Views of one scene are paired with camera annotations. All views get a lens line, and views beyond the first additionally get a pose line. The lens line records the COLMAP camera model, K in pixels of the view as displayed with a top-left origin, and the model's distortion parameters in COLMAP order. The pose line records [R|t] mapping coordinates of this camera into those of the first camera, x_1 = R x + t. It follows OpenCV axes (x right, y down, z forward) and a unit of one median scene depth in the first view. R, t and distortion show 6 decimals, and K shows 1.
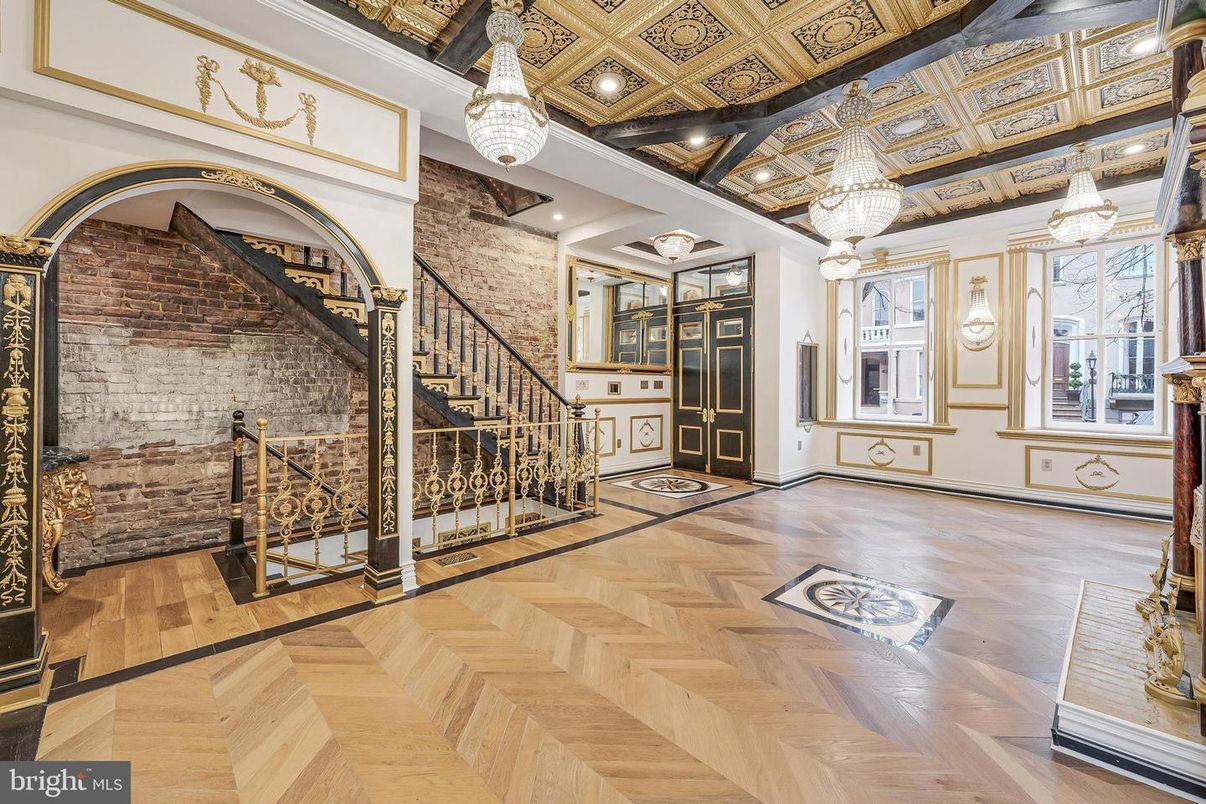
lens RADIAL K [[488.9, 0, 609.1], [0, 488.9, 394.4], [0, 0, 1]] dist [0.010169, -0.000186]
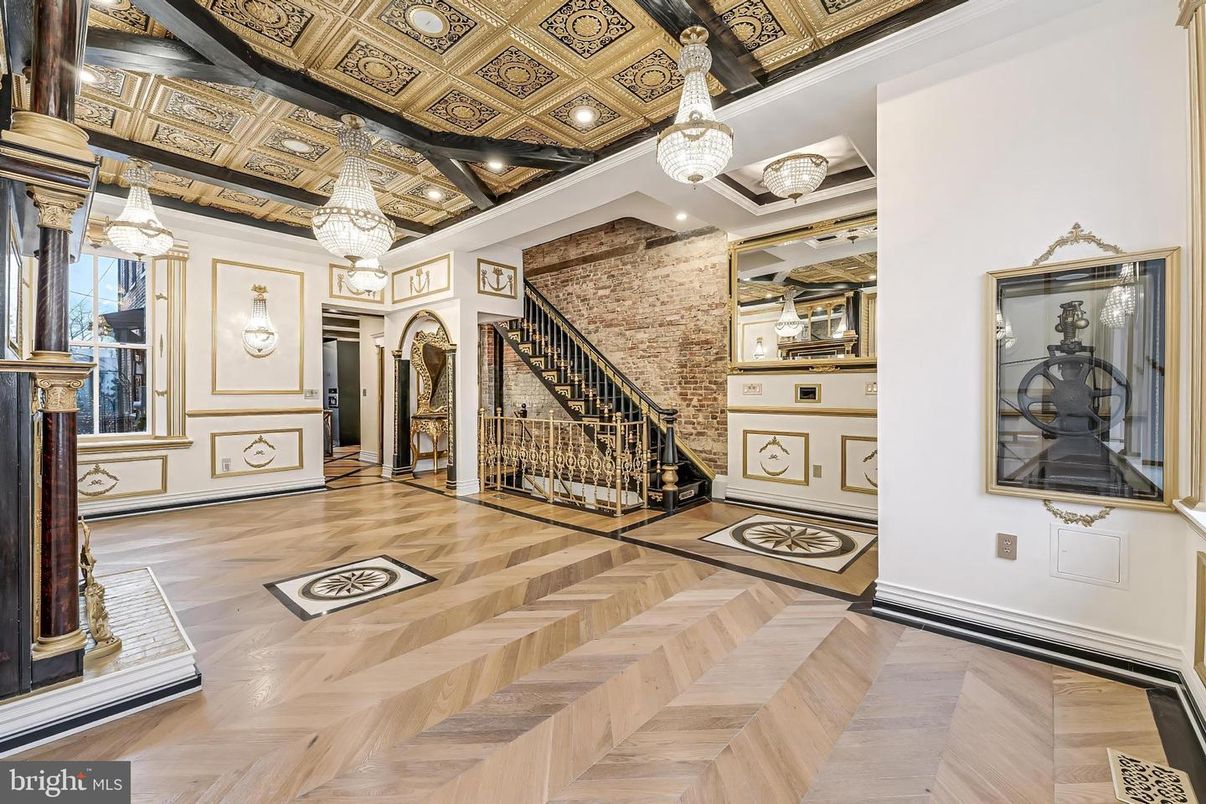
lens RADIAL K [[495.1, 0, 605.3], [0, 495.1, 402.9], [0, 0, 1]] dist [0.000294, -0.000065]
pose [[0.072358, 0.021513, -0.997147, 0.849834], [-0.016498, 0.999656, 0.020370, -0.010273], [0.997242, 0.014977, 0.072688, 0.761988]]
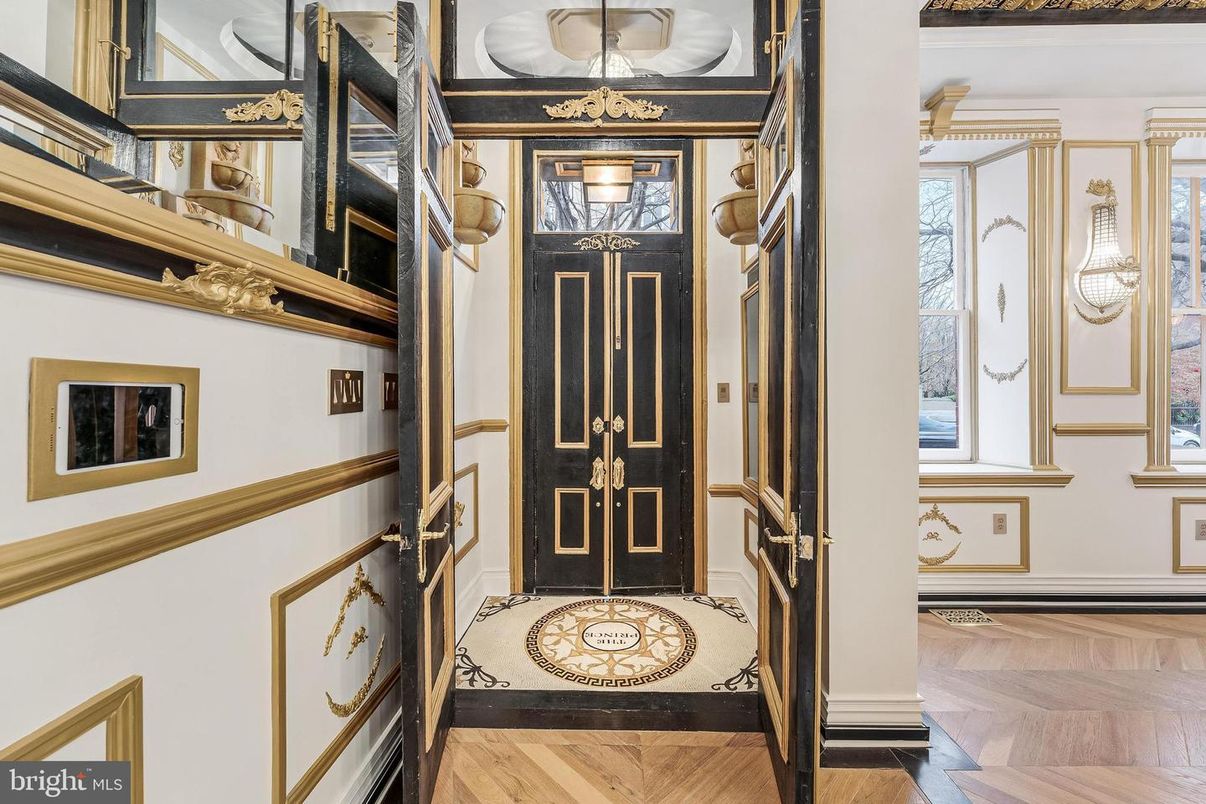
lens RADIAL K [[488.9, 0, 609.1], [0, 488.9, 394.4], [0, 0, 1]] dist [0.010169, -0.000186]
pose [[0.703455, -0.006640, 0.710709, 0.009769], [0.019536, 0.999759, -0.009996, -0.018090], [-0.710471, 0.020916, 0.703415, 0.991423]]
